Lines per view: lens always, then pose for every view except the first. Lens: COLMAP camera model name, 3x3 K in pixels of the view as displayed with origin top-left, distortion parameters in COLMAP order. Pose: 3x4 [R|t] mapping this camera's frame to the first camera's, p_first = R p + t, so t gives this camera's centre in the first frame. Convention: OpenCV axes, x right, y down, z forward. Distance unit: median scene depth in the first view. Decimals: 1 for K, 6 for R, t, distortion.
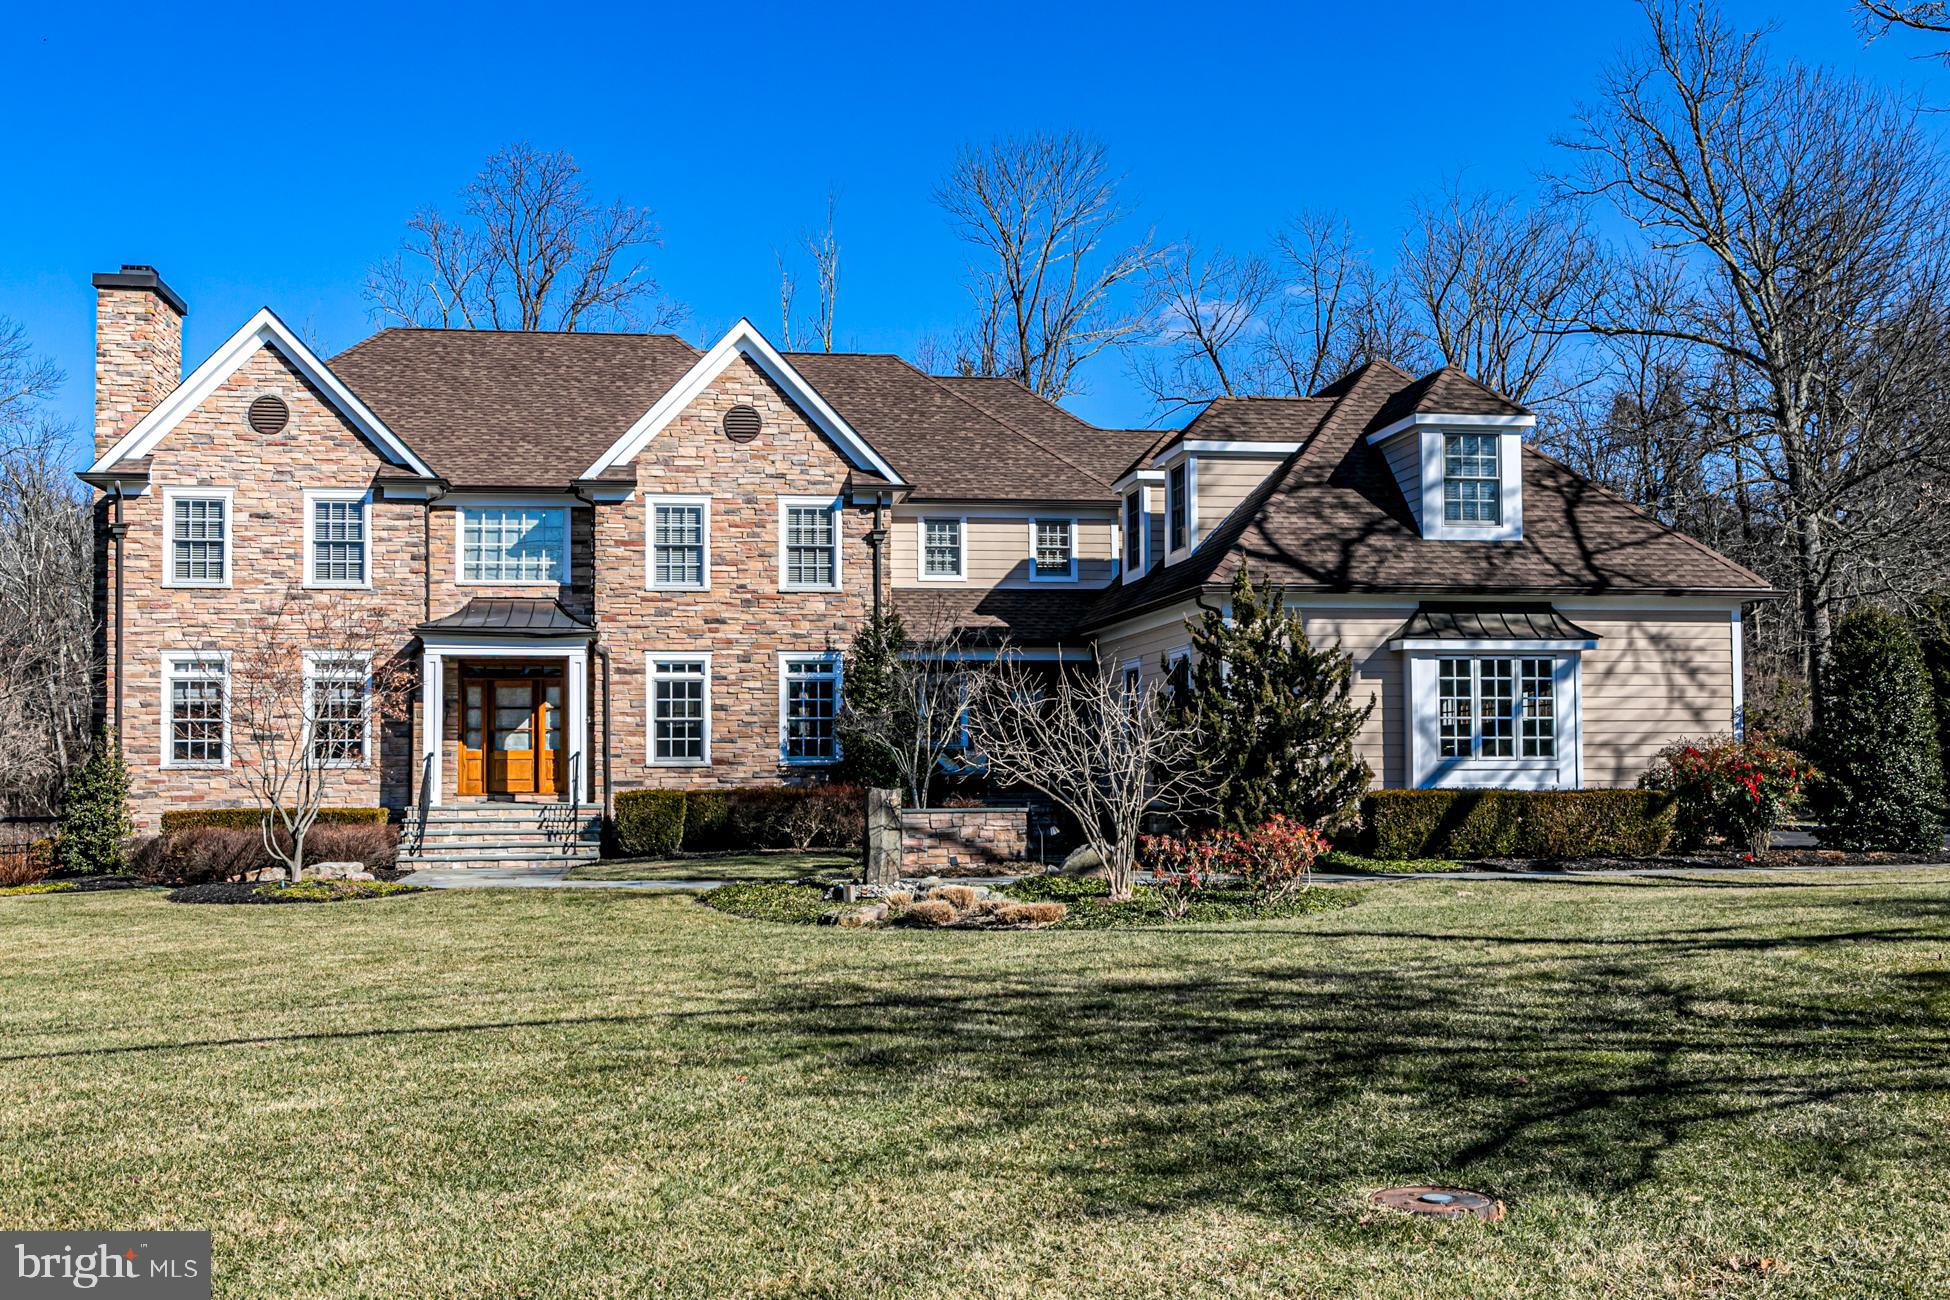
lens RADIAL K [[1920.2, 0, 976.0], [0, 1920.2, 668.9], [0, 0, 1]] dist [0.003881, 0.000000]
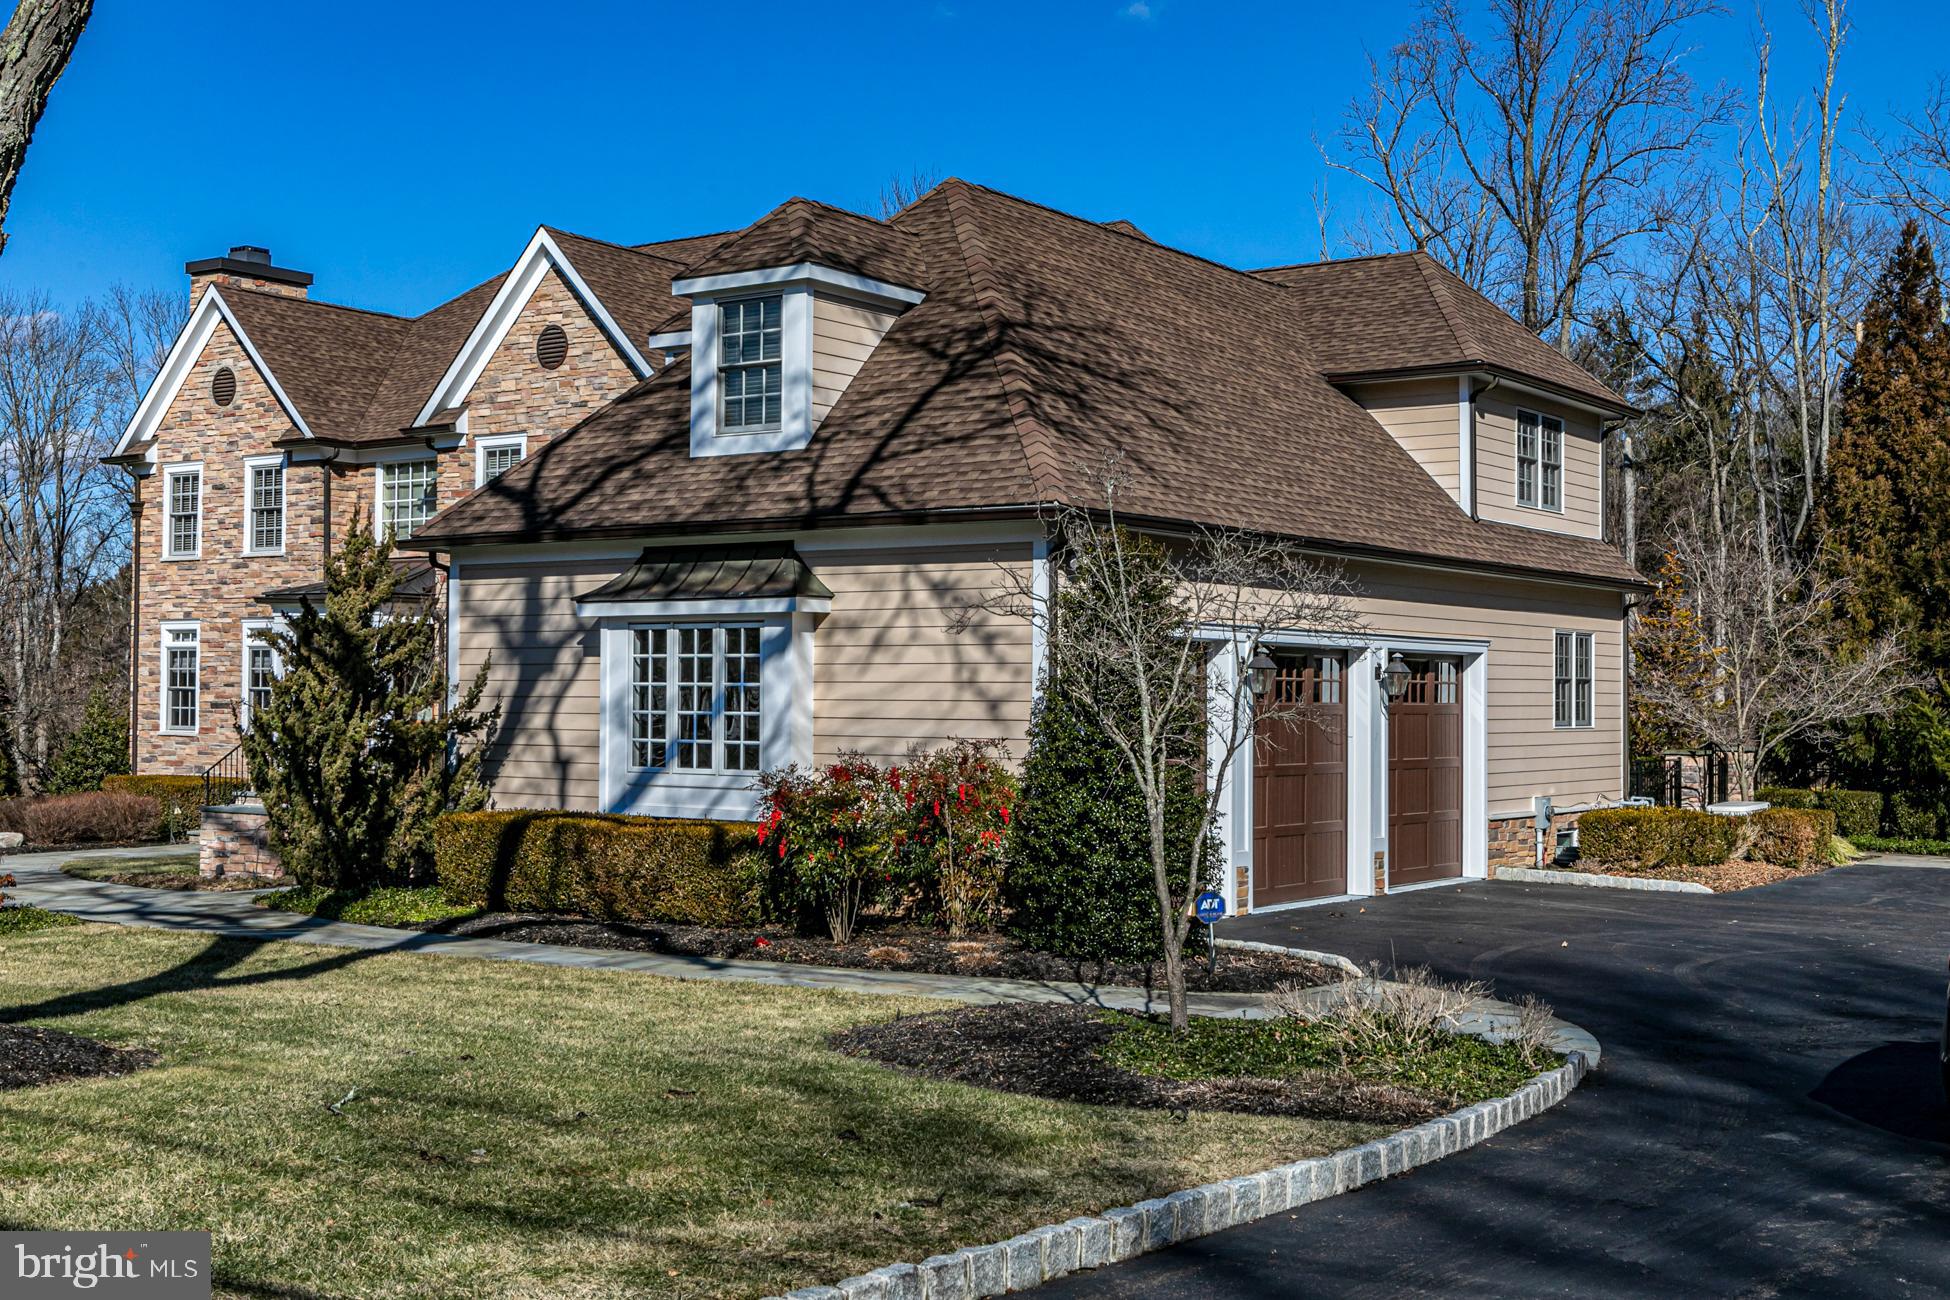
lens RADIAL K [[2320.2, 0, 974.0], [0, 2320.2, 637.0], [0, 0, 1]] dist [-0.035346, 0.000000]
pose [[0.730942, -0.008340, -0.682389, 0.885239], [0.029738, 0.999365, 0.019641, -0.014785], [0.681791, -0.034649, 0.730726, 0.441659]]
